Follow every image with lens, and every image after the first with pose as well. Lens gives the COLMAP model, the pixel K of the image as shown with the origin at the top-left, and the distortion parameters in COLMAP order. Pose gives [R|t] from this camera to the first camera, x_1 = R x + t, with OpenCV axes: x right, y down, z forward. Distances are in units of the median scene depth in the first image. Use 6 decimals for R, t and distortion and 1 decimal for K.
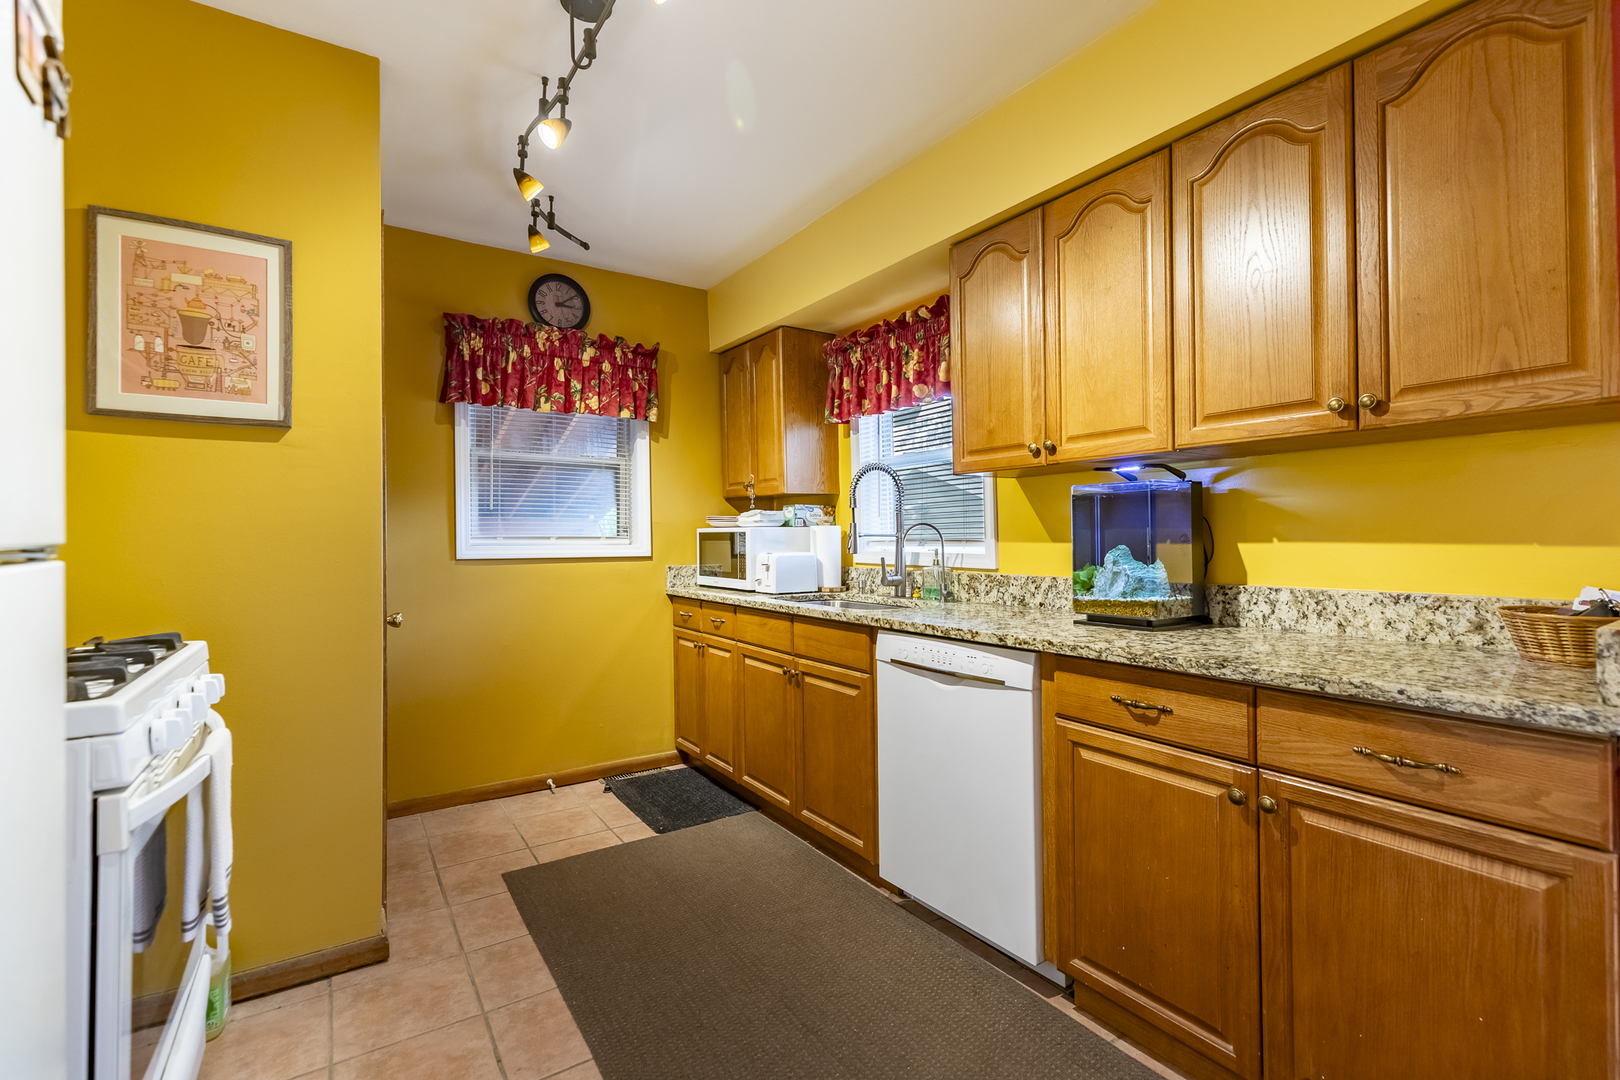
lens RADIAL K [[721.7, 0, 812.8], [0, 721.7, 532.8], [0, 0, 1]] dist [0.002857, -0.001362]
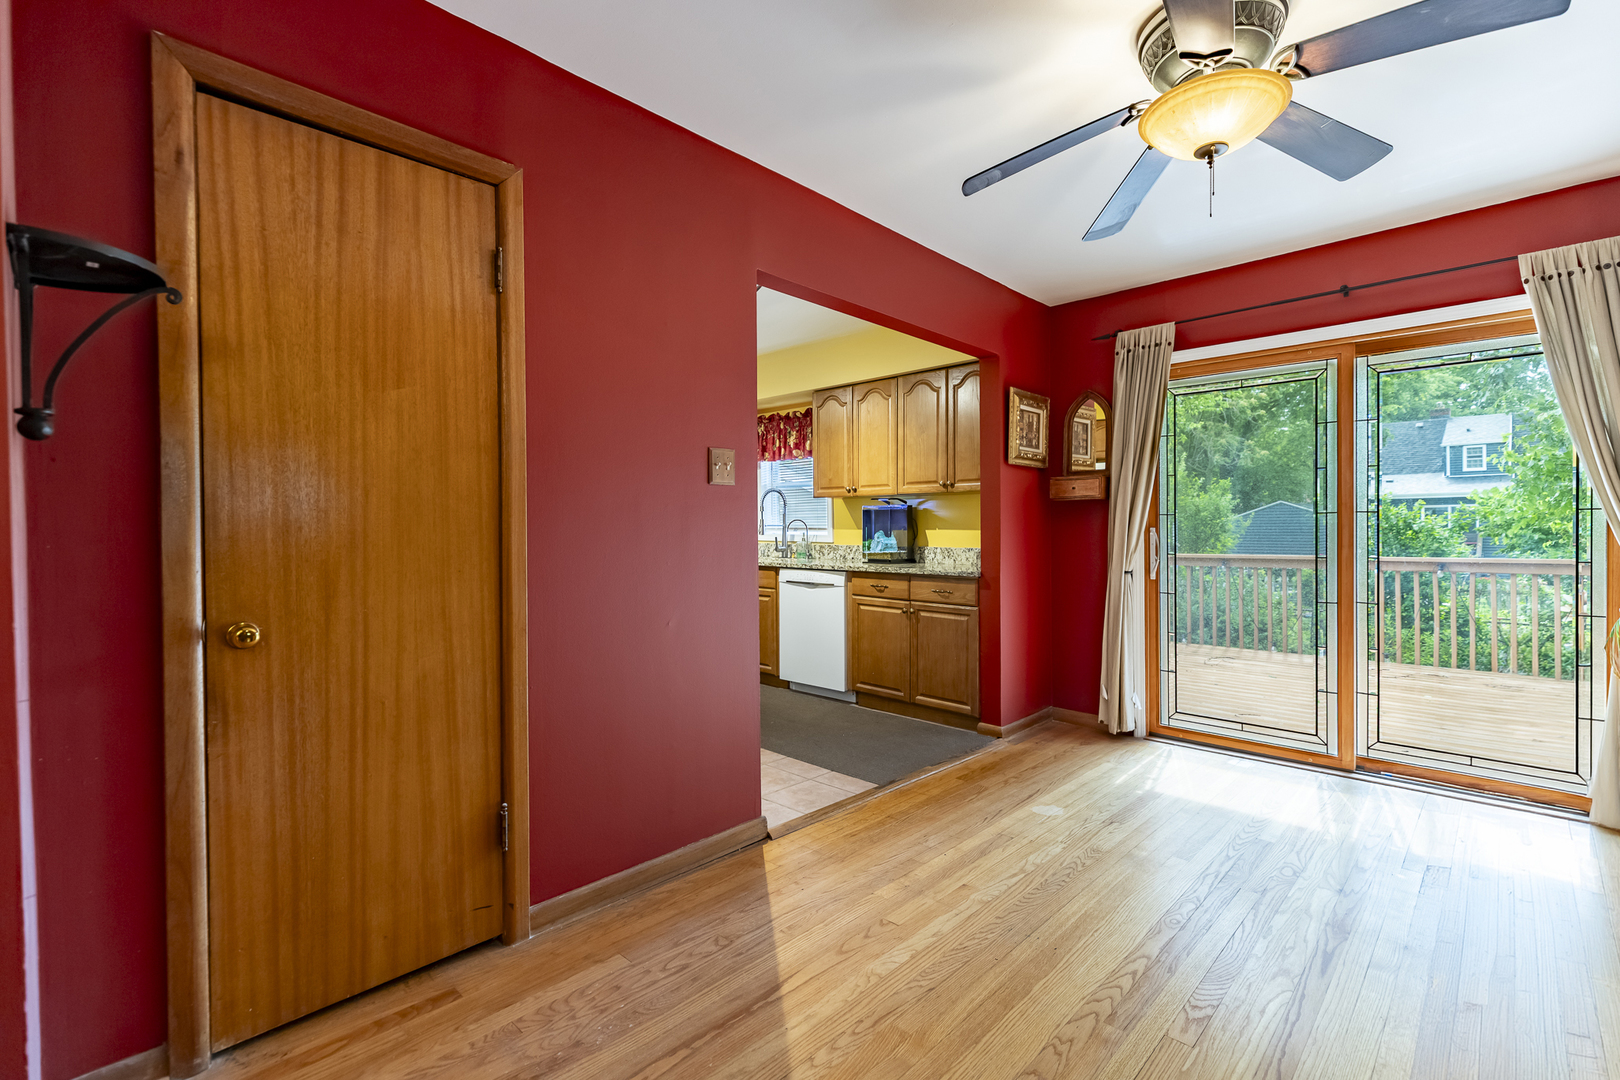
lens RADIAL K [[721.7, 0, 815.5], [0, 721.7, 540.3], [0, 0, 1]] dist [0.002857, -0.001362]
pose [[0.977546, 0.003134, 0.210699, -0.303984], [-0.008483, 0.999664, 0.024488, -0.008113], [-0.210551, -0.025725, 0.977244, -1.335943]]
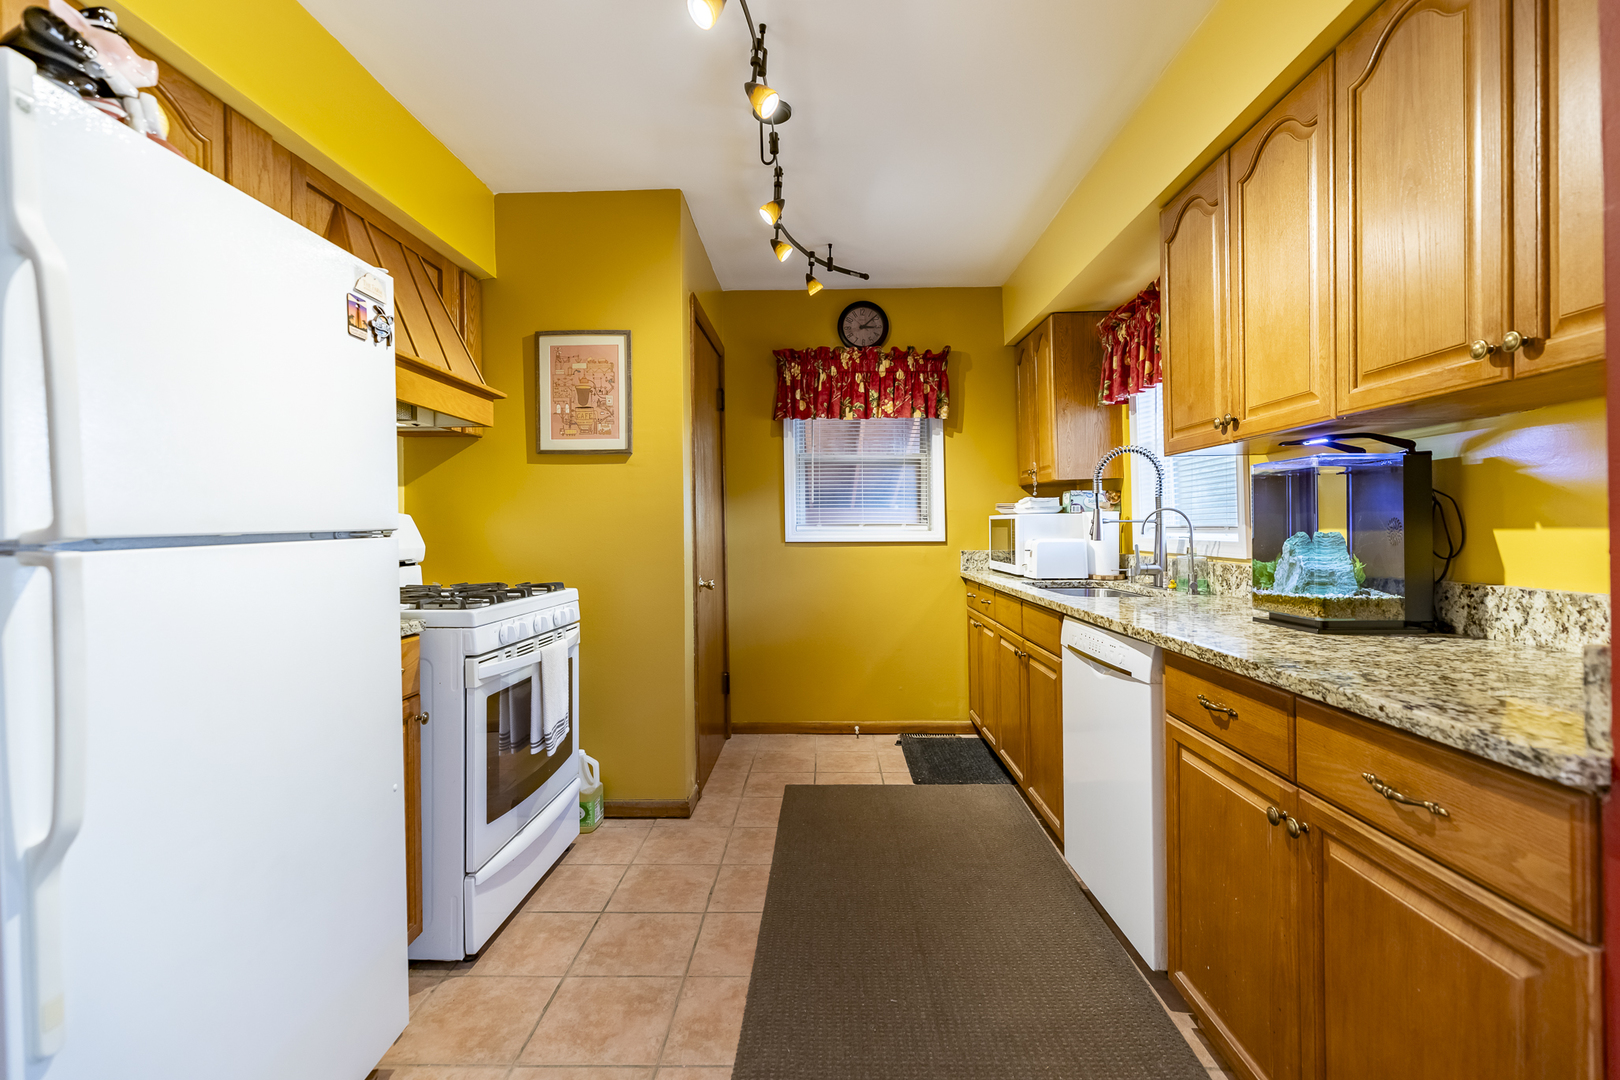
lens RADIAL K [[721.7, 0, 813.6], [0, 721.7, 533.3], [0, 0, 1]] dist [0.002857, -0.001362]
pose [[0.820283, 0.003748, -0.571946, 0.429293], [0.007139, 0.999834, 0.016791, 0.000352], [0.571913, -0.017856, 0.820120, -0.029105]]
